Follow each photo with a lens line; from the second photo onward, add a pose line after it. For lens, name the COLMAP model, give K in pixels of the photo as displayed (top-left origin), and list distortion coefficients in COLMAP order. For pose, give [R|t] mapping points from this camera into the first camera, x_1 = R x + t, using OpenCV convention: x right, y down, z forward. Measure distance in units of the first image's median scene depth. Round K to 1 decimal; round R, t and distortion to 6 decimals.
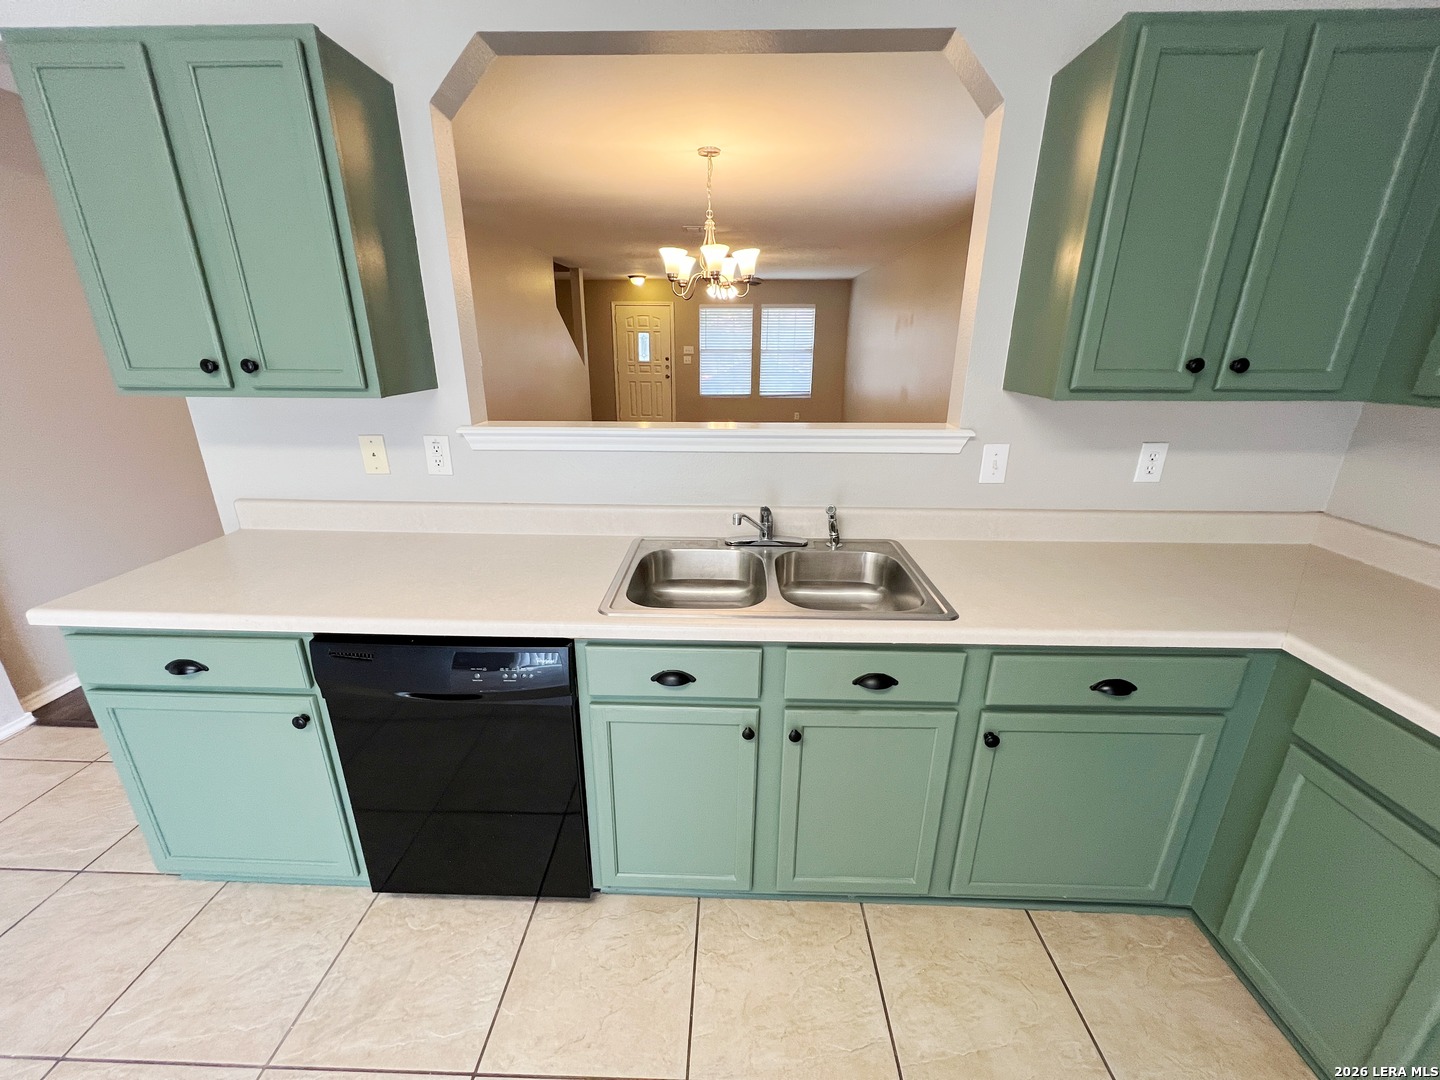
lens RADIAL K [[575.9, 0, 719.2], [0, 575.9, 539.2], [0, 0, 1]] dist [-0.000928, 0.000340]
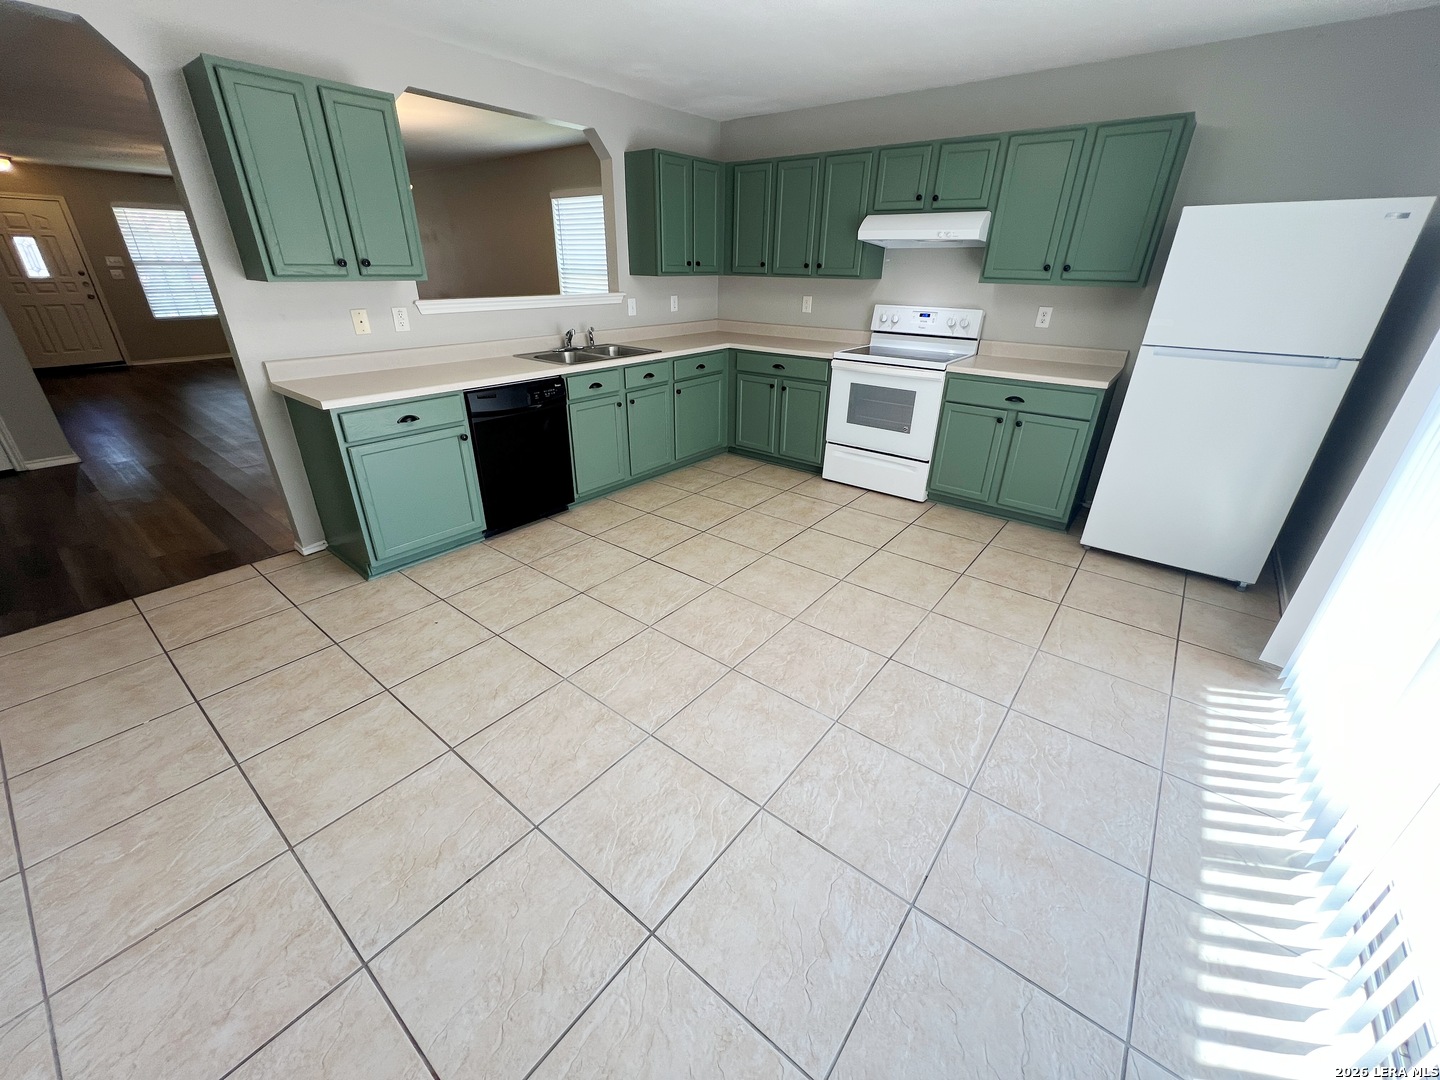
lens RADIAL K [[575.9, 0, 719.2], [0, 575.9, 539.2], [0, 0, 1]] dist [-0.000928, 0.000340]
pose [[0.601472, -0.342257, 0.721867, -1.742246], [0.248448, 0.938913, 0.238153, 0.378399], [-0.759280, 0.036104, 0.649762, -1.045663]]
